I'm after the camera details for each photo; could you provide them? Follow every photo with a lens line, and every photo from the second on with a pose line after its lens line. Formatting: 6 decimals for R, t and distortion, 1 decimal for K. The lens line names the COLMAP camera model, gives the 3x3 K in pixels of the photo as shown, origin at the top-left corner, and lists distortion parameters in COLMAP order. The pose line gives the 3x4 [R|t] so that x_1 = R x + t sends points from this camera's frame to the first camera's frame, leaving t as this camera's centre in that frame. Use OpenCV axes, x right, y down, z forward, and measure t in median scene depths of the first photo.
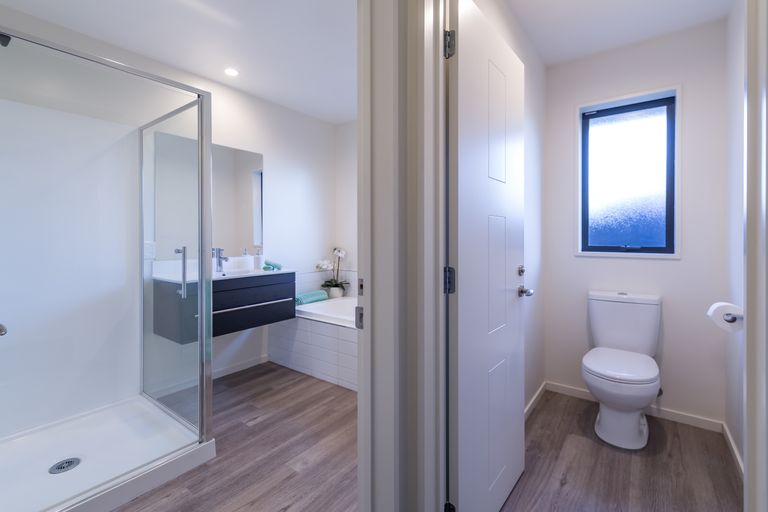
lens RADIAL K [[351.0, 0, 382.1], [0, 351.0, 237.0], [0, 0, 1]] dist [-0.000190, -0.000002]
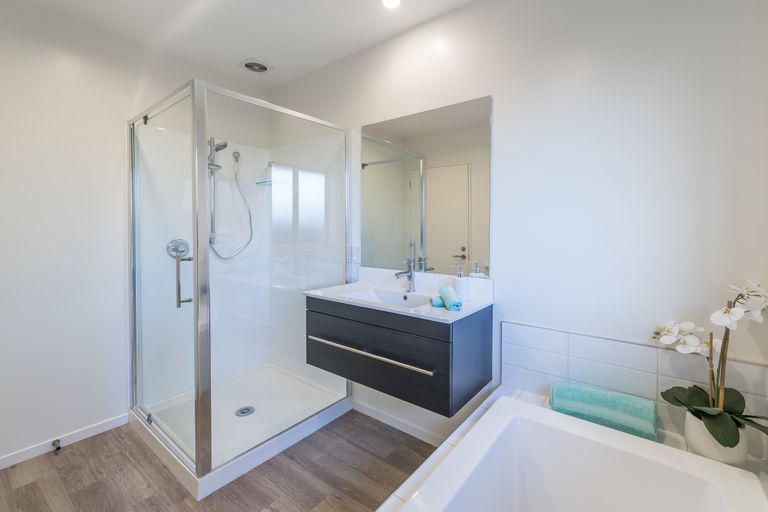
lens RADIAL K [[331.9, 0, 386.3], [0, 331.9, 234.1], [0, 0, 1]] dist [0.003241, -0.000219]
pose [[-0.019445, -0.010317, -0.999758, 0.261921], [-0.003726, 0.999941, -0.010246, -0.008258], [0.999804, 0.003526, -0.019482, 1.181620]]
